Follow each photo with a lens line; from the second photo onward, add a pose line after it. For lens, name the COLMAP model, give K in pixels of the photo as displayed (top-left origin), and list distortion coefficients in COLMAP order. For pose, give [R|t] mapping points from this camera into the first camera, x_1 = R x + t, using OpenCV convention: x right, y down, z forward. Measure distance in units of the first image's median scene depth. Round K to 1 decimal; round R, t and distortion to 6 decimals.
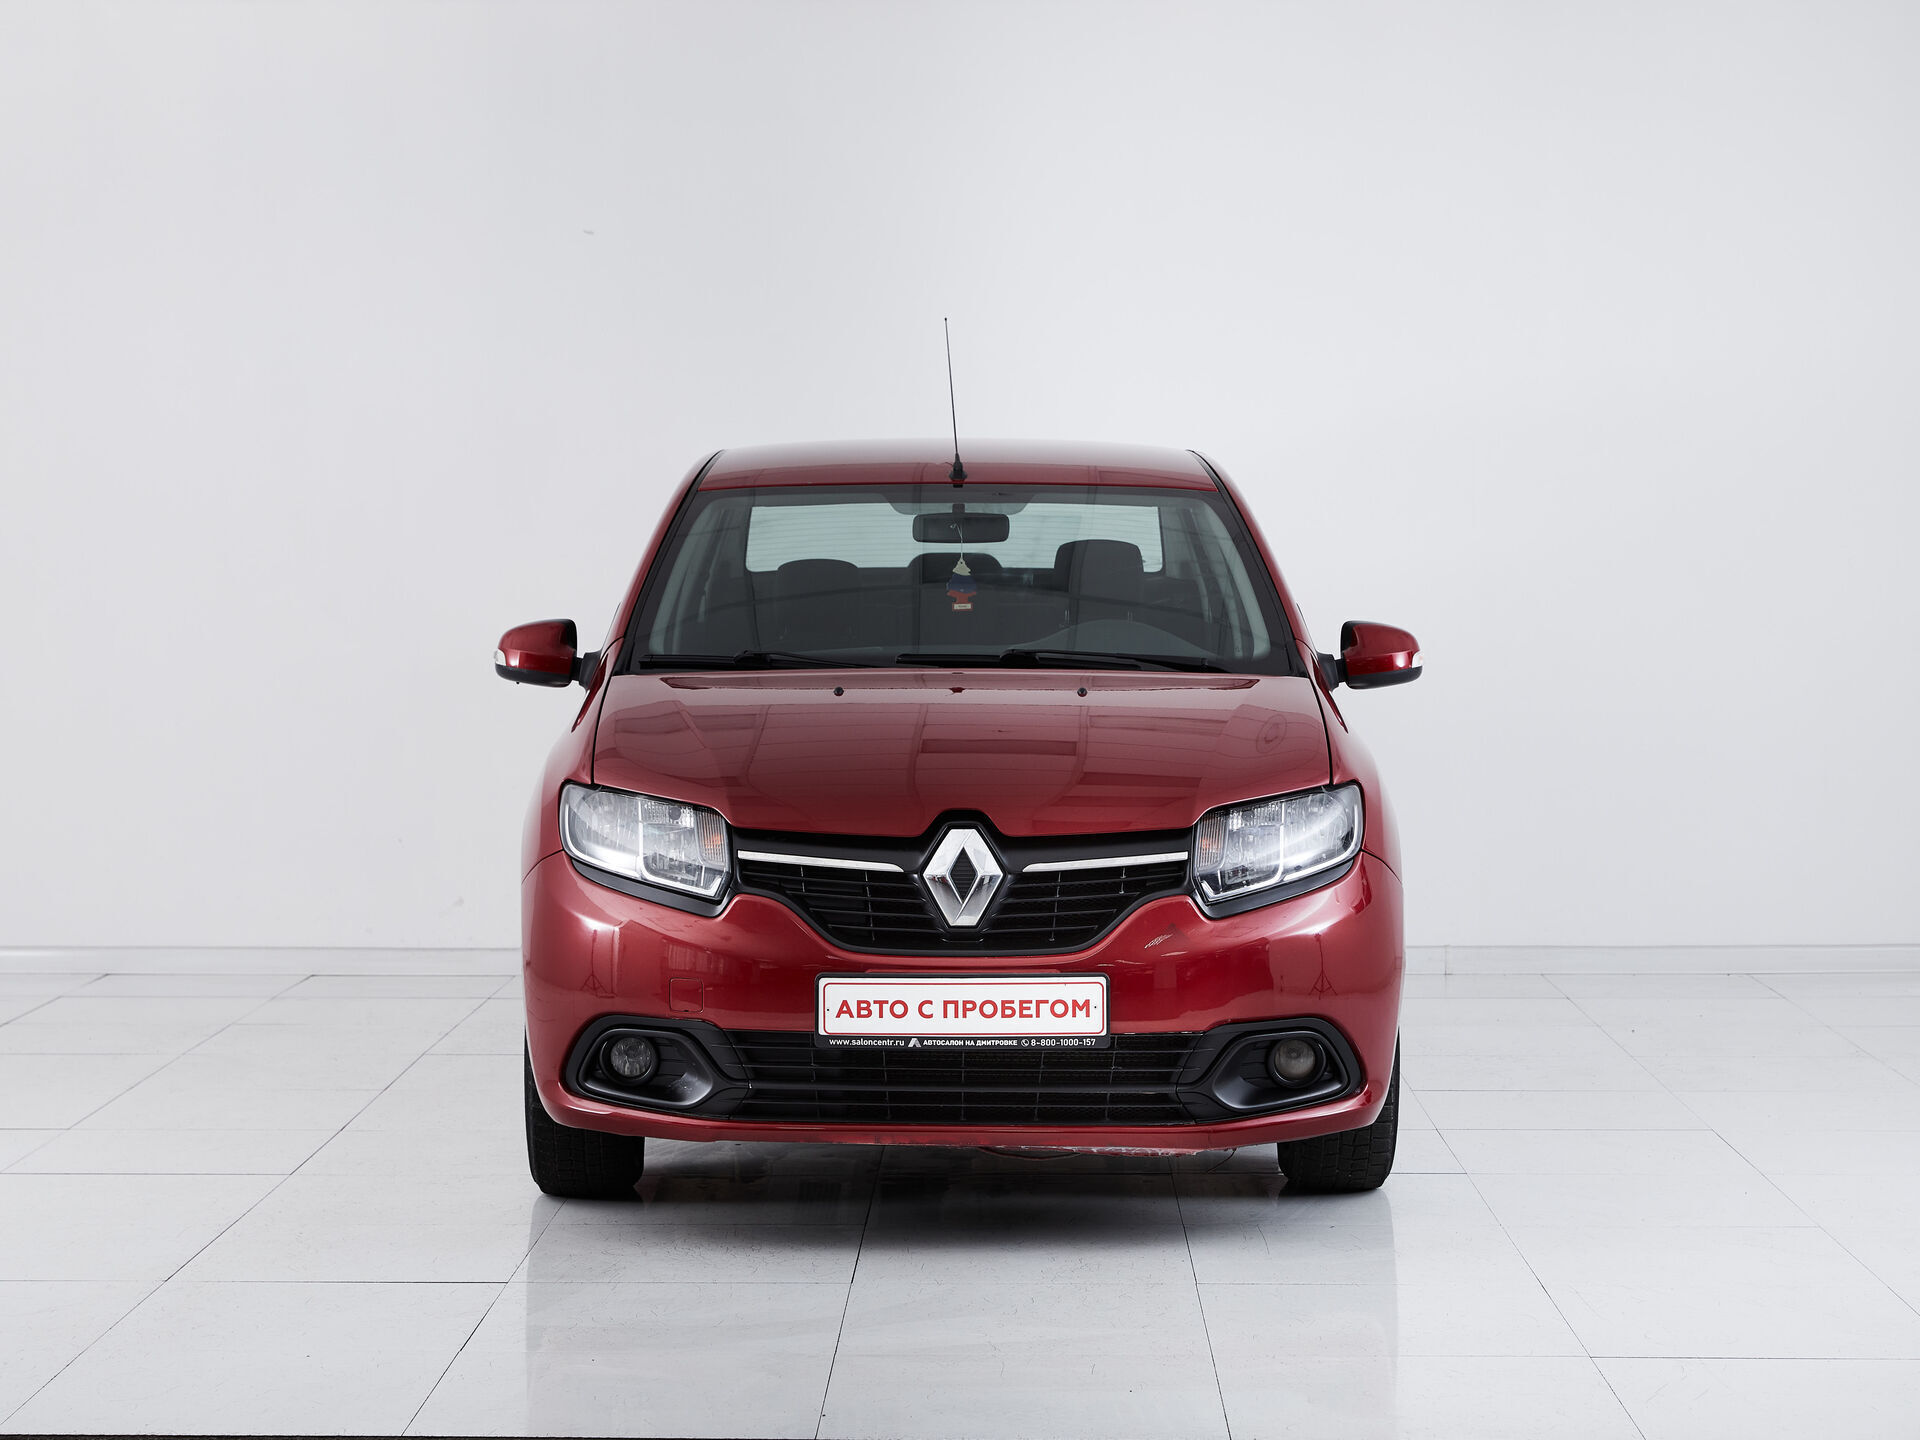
lens RADIAL K [[3879.9, 0, 960.0], [0, 3879.9, 720.0], [0, 0, 1]] dist [0.061922, 0.217514]
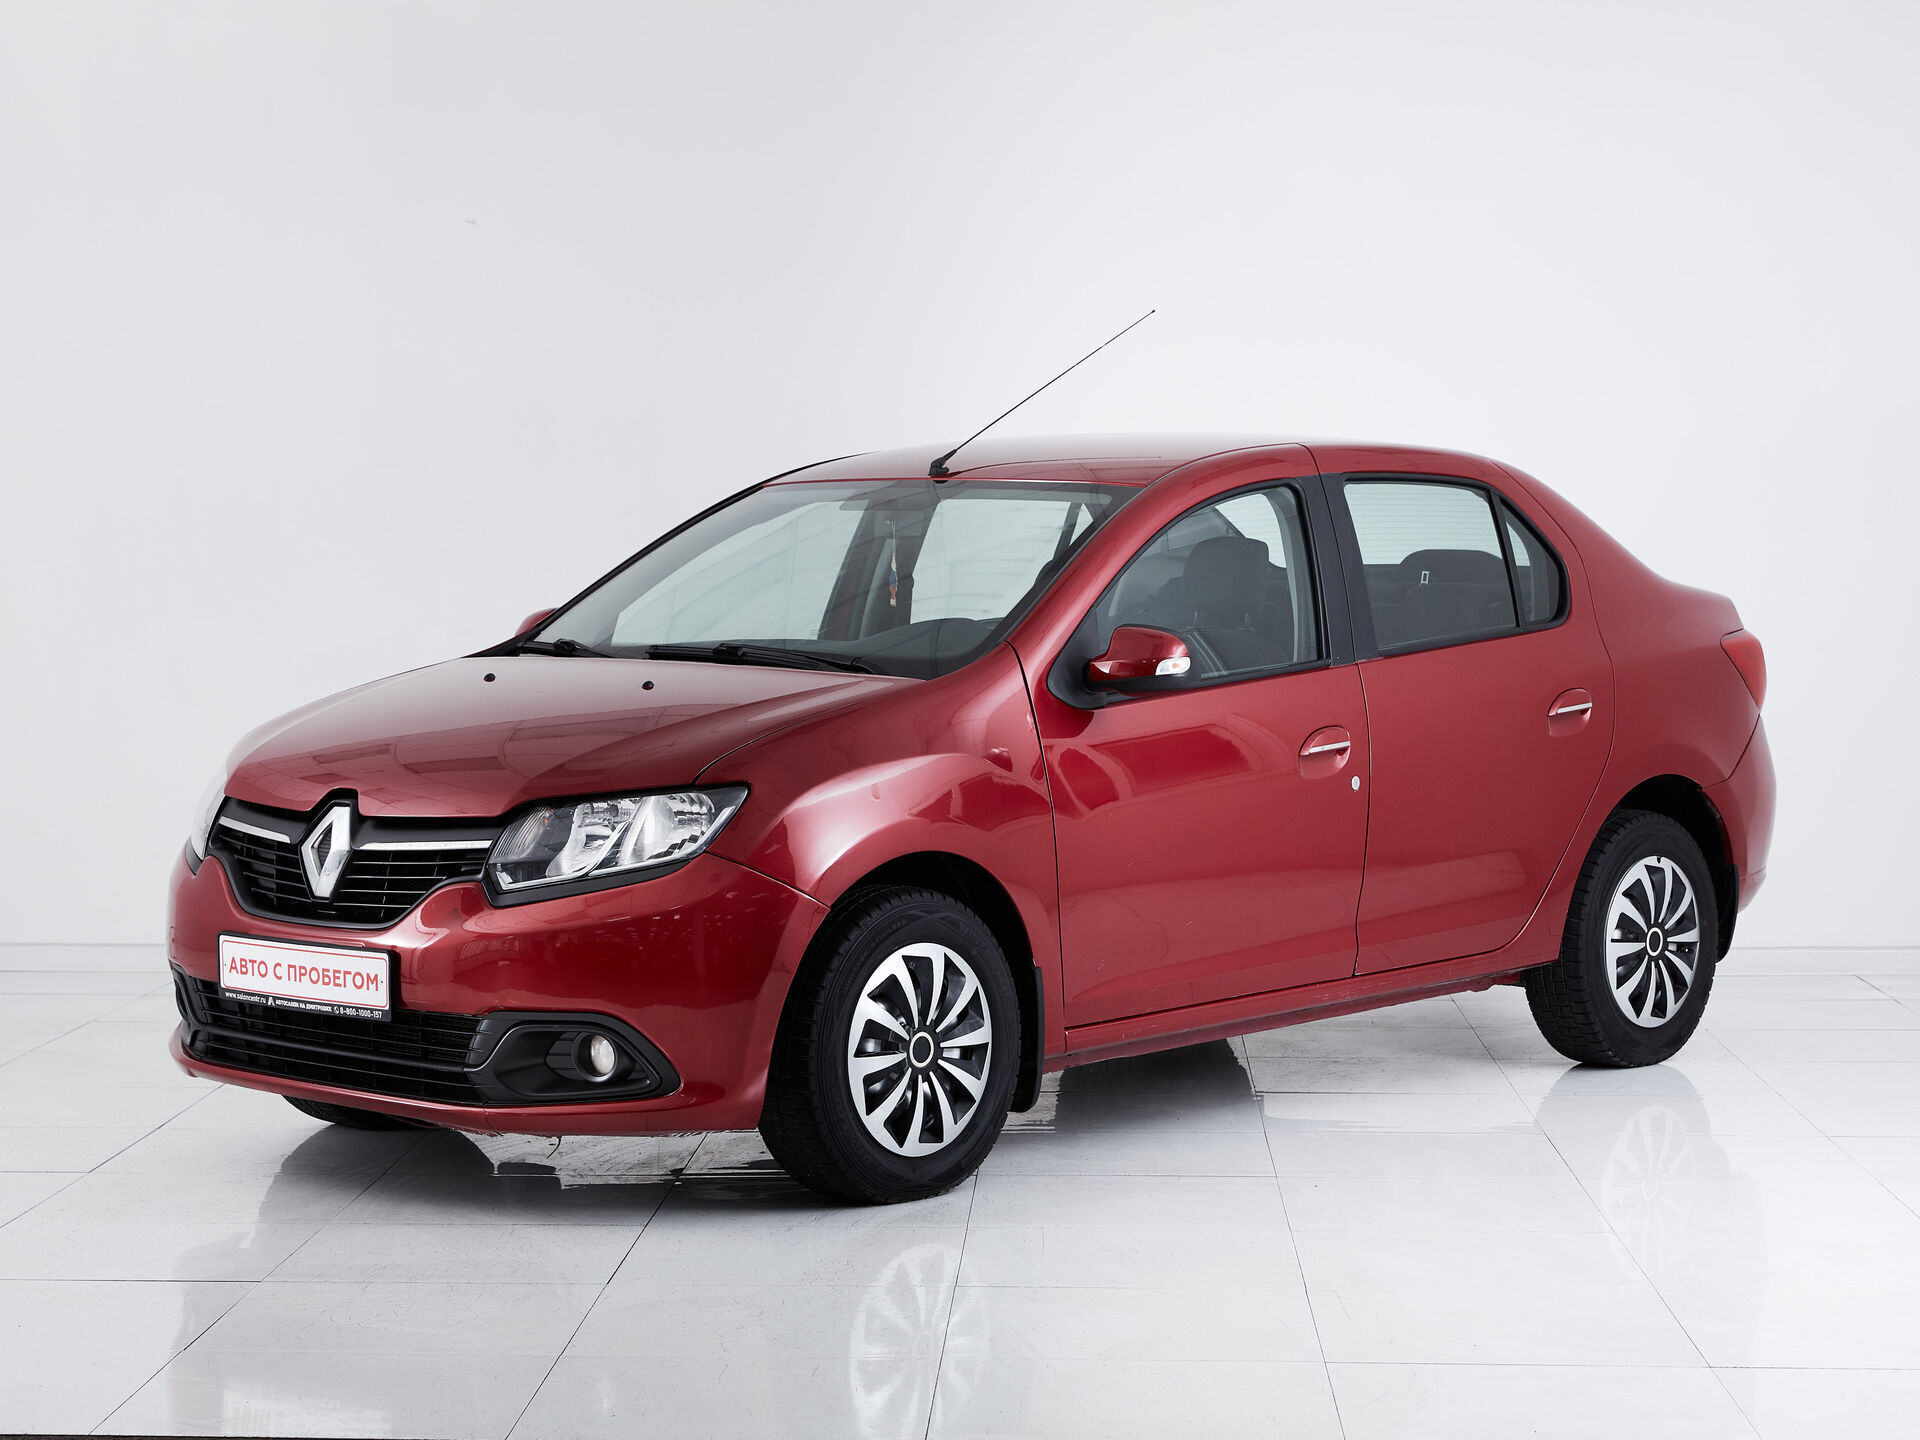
lens RADIAL K [[3879.9, 0, 960.0], [0, 3879.9, 720.0], [0, 0, 1]] dist [0.061922, 0.217514]
pose [[0.751910, 0.037704, -0.658187, 0.835500], [-0.034307, 0.999248, 0.018050, -0.020980], [0.658373, 0.009009, 0.752638, 0.308878]]
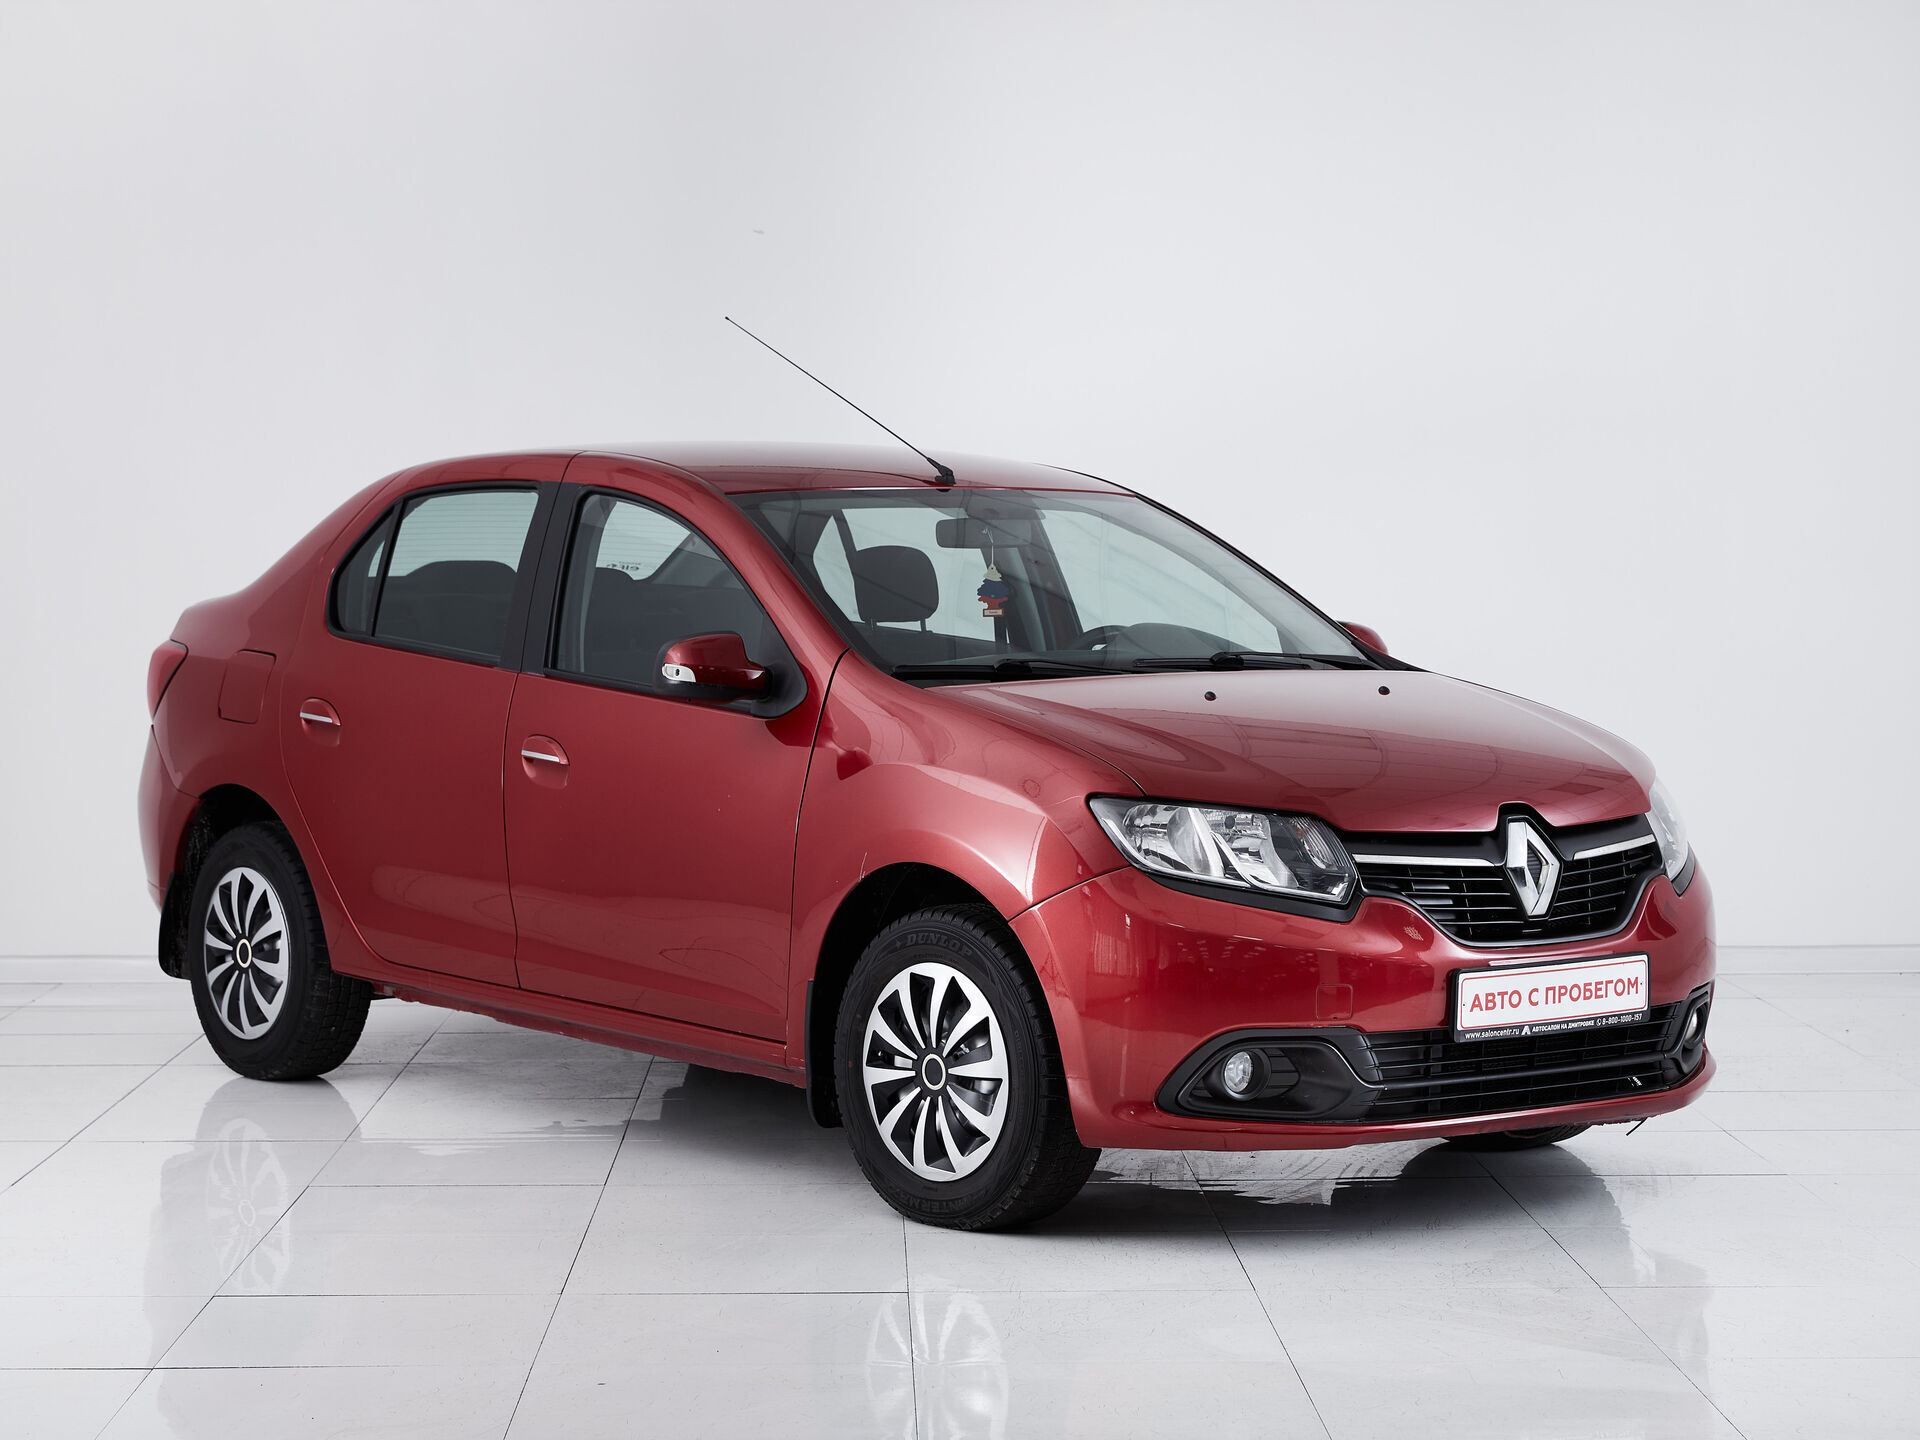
lens RADIAL K [[3879.9, 0, 960.0], [0, 3879.9, 720.0], [0, 0, 1]] dist [0.061922, 0.217514]
pose [[0.769238, -0.027392, 0.638375, -0.779342], [0.029661, 0.999534, 0.007148, -0.011109], [-0.638273, 0.013436, 0.769693, 0.297405]]
